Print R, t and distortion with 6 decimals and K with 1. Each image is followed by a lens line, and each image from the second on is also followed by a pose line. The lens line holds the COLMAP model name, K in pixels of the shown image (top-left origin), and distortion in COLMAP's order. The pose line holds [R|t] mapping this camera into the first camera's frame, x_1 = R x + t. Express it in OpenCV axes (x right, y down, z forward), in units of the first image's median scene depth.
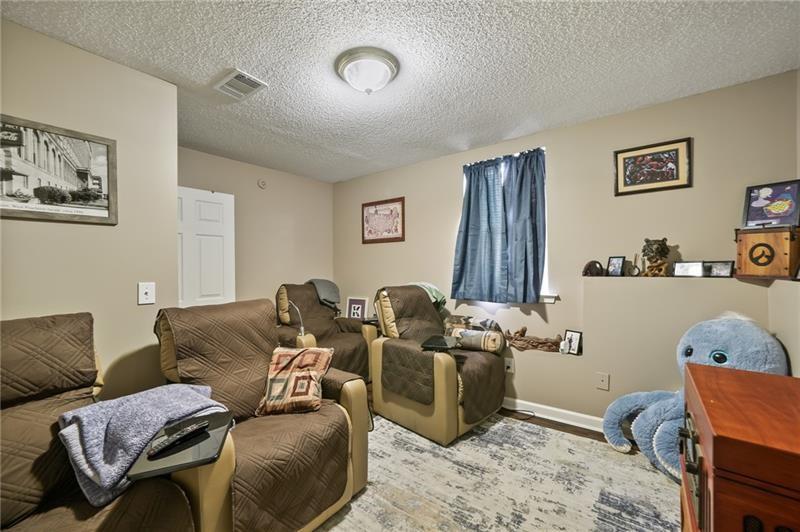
lens RADIAL K [[316.2, 0, 396.6], [0, 316.2, 268.3], [0, 0, 1]] dist [-0.009213, -0.000324]
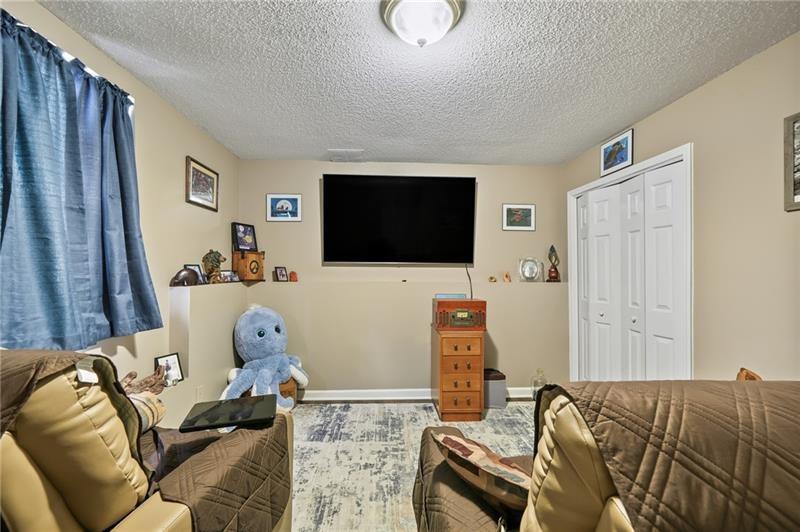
lens RADIAL K [[316.2, 0, 399.6], [0, 316.2, 269.6], [0, 0, 1]] dist [-0.009213, -0.000324]
pose [[-0.643331, 0.013655, 0.765466, -0.678069], [0.009933, 0.999906, -0.009489, -0.008388], [-0.765524, 0.001499, -0.643406, 1.648771]]
